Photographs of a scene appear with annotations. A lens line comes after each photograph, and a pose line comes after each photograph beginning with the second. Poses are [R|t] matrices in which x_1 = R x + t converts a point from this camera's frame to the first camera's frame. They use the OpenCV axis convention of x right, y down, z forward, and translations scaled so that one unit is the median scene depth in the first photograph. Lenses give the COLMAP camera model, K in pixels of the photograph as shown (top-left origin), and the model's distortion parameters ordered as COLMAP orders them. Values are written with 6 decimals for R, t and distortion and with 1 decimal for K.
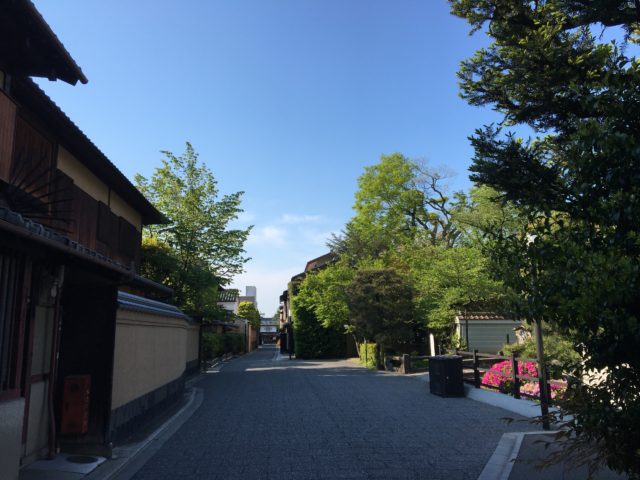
lens RADIAL K [[534.0, 0, 320.0], [0, 534.0, 240.0], [0, 0, 1]] dist [0.003594, -0.001030]
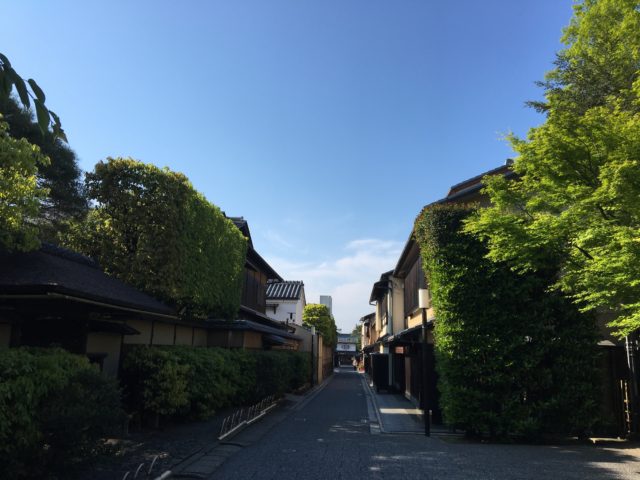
lens RADIAL K [[534.0, 0, 320.0], [0, 534.0, 240.0], [0, 0, 1]] dist [0.003594, -0.001030]
pose [[0.989744, 0.005940, -0.142731, -0.040193], [-0.010936, 0.999354, -0.034247, 0.060136], [0.142435, 0.035457, 0.989169, 0.346664]]
